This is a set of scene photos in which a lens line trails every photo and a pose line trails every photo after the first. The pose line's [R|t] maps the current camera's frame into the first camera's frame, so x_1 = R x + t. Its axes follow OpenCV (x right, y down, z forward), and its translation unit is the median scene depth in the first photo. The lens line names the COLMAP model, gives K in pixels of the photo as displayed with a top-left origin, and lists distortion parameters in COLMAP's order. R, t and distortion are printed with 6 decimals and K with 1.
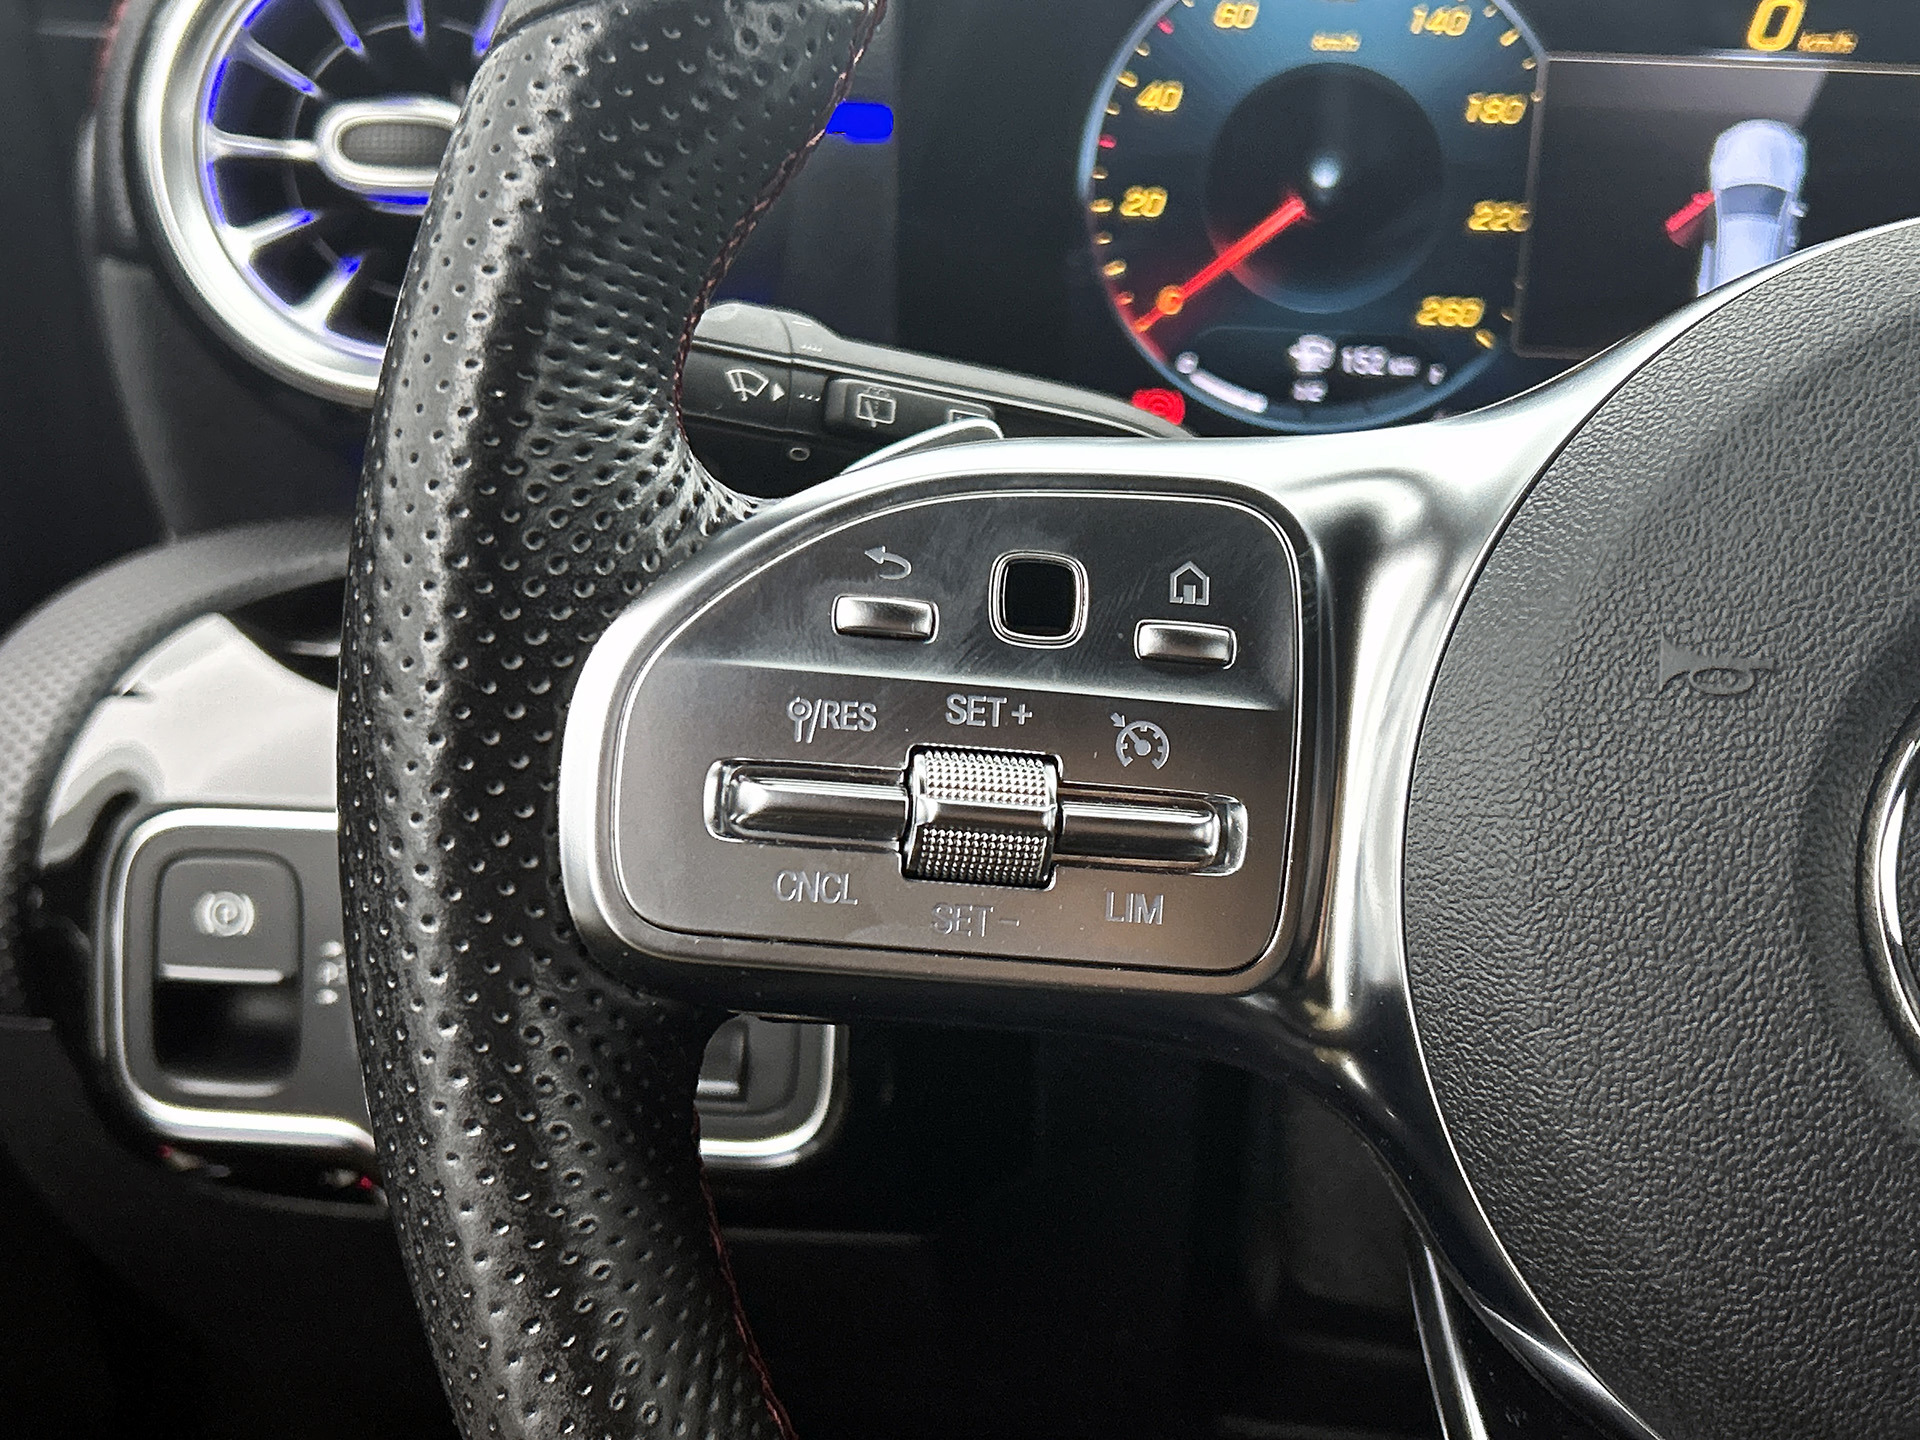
lens RADIAL K [[2492.4, 0, 962.0], [0, 2492.4, 728.8], [0, 0, 1]] dist [0.104396, 0.000000]
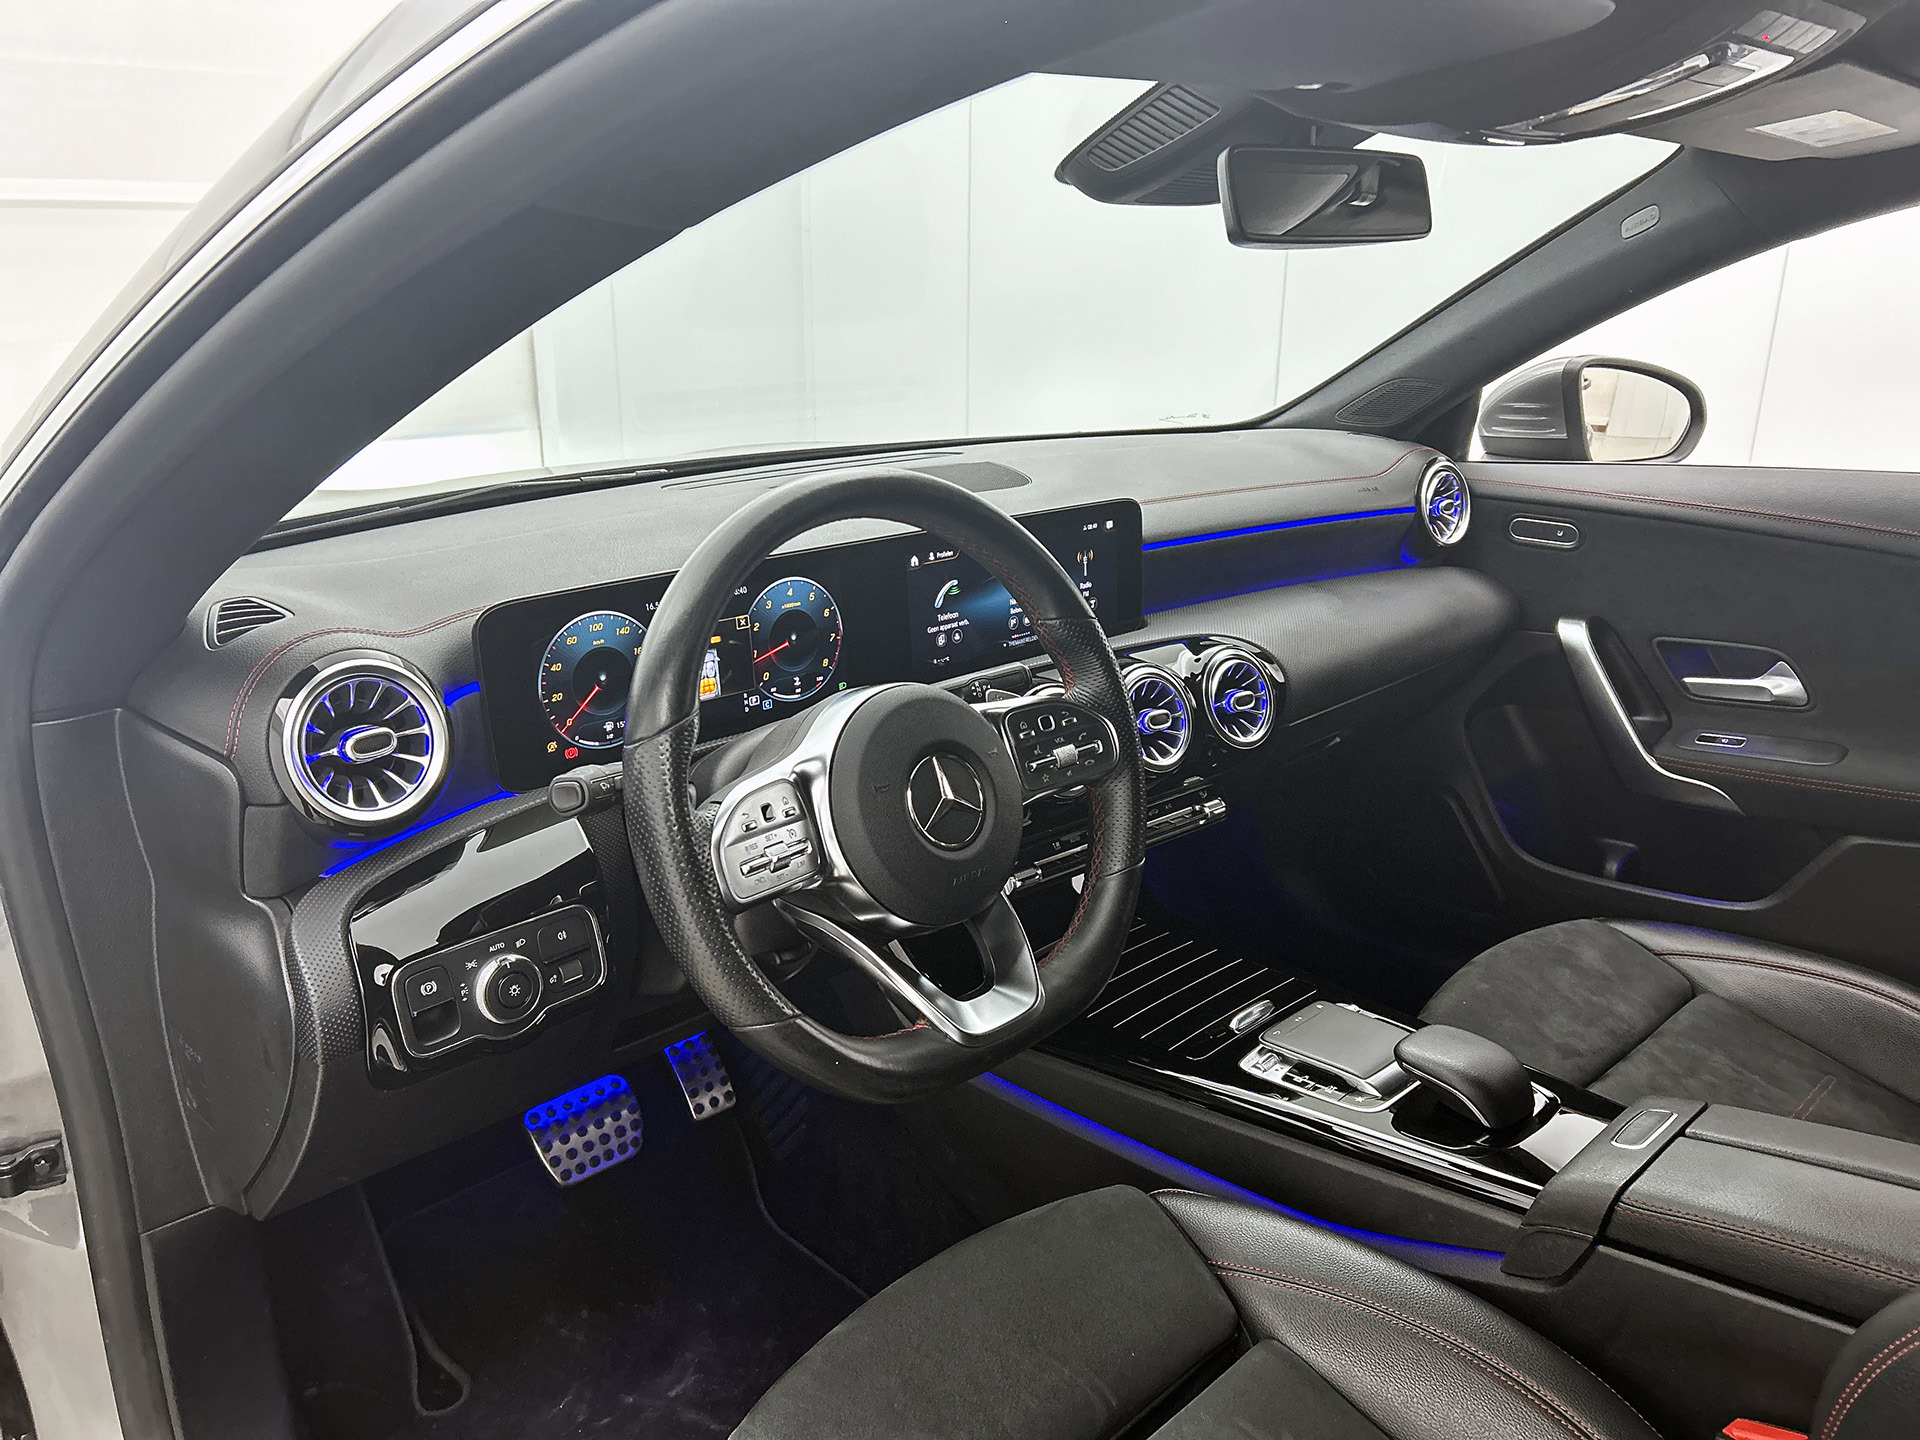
lens RADIAL K [[1472.6, 0, 993.5], [0, 1472.6, 706.0], [0, 0, 1]] dist [0.045149, -0.048365]
pose [[0.627566, -0.255436, 0.735468, -1.781160], [0.258704, 0.959388, 0.112457, -0.467259], [-0.734325, 0.119695, 0.668161, -1.327462]]
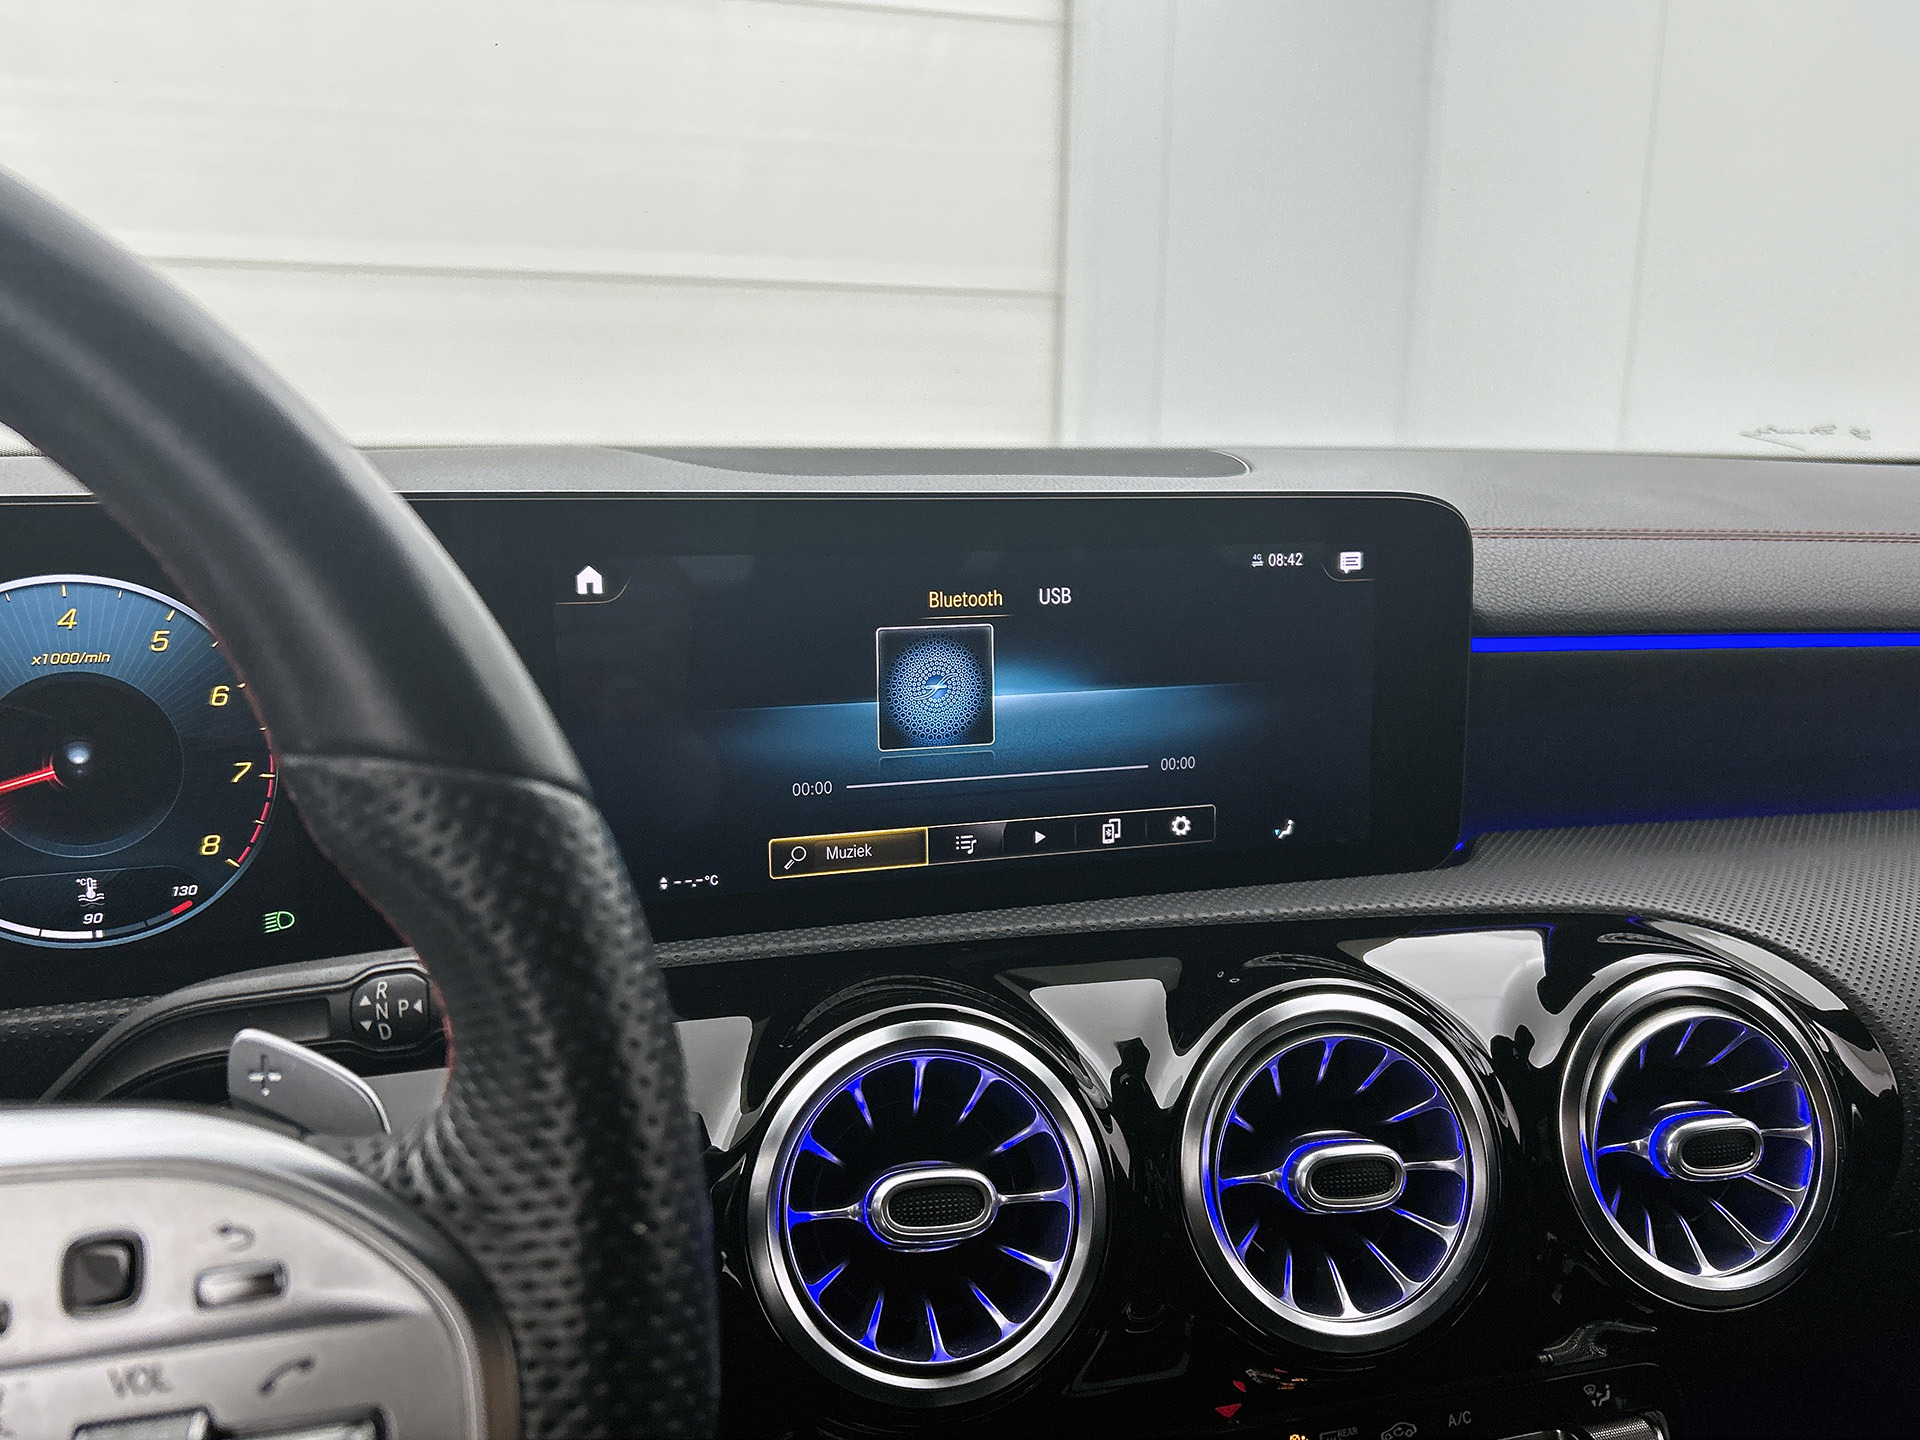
lens RADIAL K [[1614.1, 0, 956.1], [0, 1614.1, 718.2], [0, 0, 1]] dist [0.043784, -0.045769]
pose [[0.903334, -0.103855, 0.416176, 0.914305], [0.153366, 0.984309, -0.087260, -0.129622], [-0.400583, 0.142652, 0.905088, 0.047197]]
